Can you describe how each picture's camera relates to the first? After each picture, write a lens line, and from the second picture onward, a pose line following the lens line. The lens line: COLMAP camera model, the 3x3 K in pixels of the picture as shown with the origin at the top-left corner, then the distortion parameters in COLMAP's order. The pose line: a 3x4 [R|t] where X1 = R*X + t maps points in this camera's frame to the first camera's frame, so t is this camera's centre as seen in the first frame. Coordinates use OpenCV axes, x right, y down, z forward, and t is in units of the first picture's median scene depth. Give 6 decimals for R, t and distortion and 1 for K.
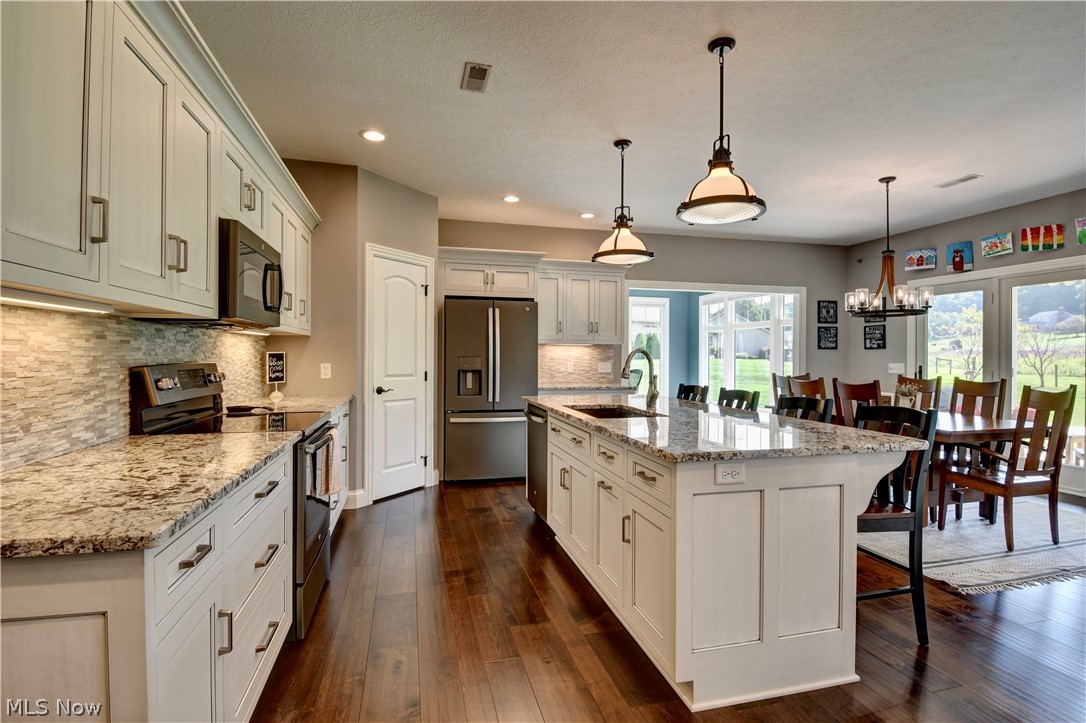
lens RADIAL K [[530.8, 0, 544.8], [0, 530.8, 355.7], [0, 0, 1]] dist [-0.005727, -0.003502]
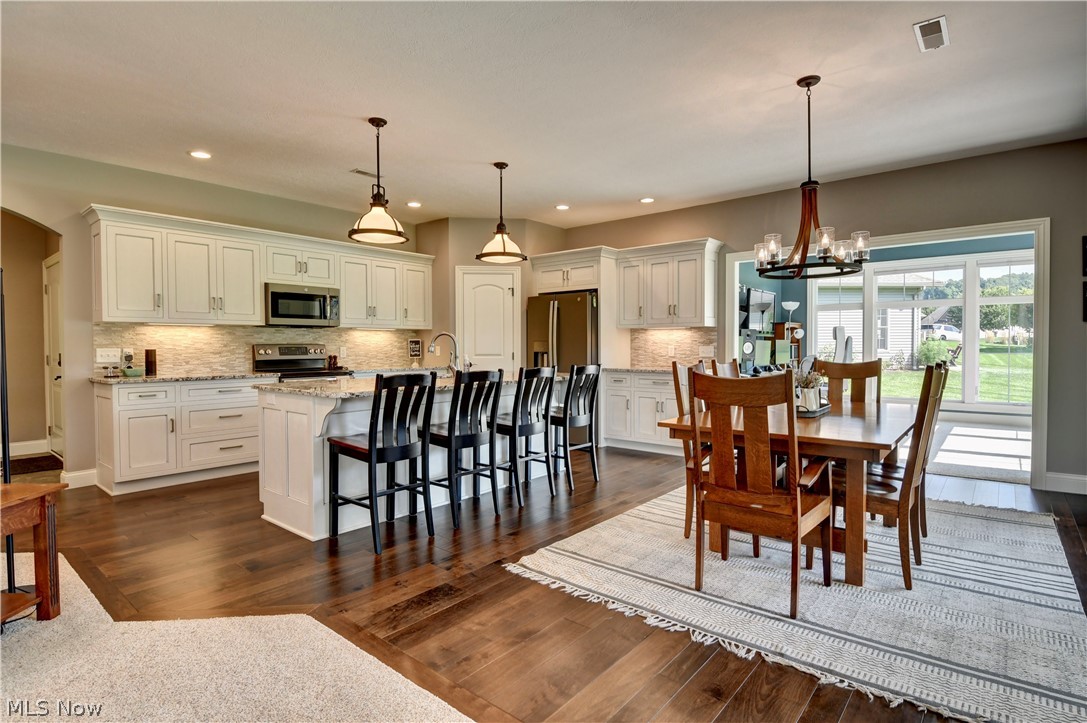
lens RADIAL K [[555.6, 0, 541.3], [0, 555.6, 358.4], [0, 0, 1]] dist [0.008785, -0.009934]
pose [[0.570199, 0.010387, -0.821441, 1.175039], [0.005909, 0.999842, 0.016744, 0.025486], [0.821486, -0.014401, 0.570047, 0.315202]]
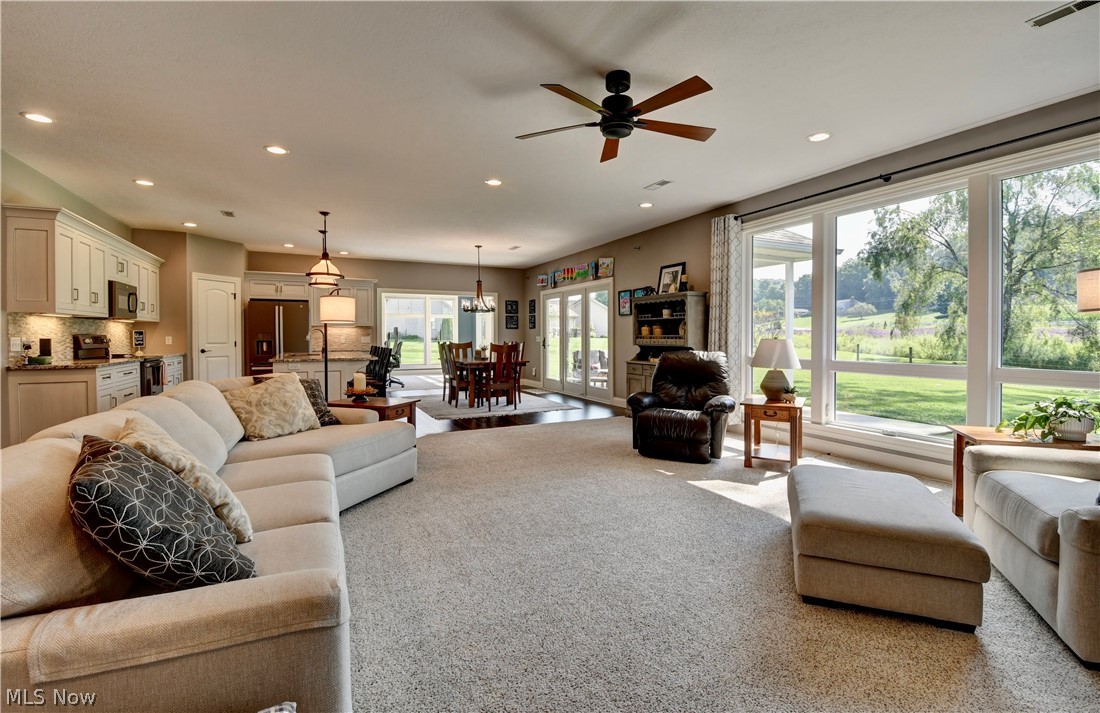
lens RADIAL K [[506.2, 0, 577.2], [0, 506.2, 346.8], [0, 0, 1]] dist [-0.021371, -0.000973]
pose [[0.973980, -0.009452, 0.226437, 0.630416], [0.004832, 0.999769, 0.020948, 0.022332], [-0.226583, -0.019309, 0.973800, -1.114729]]
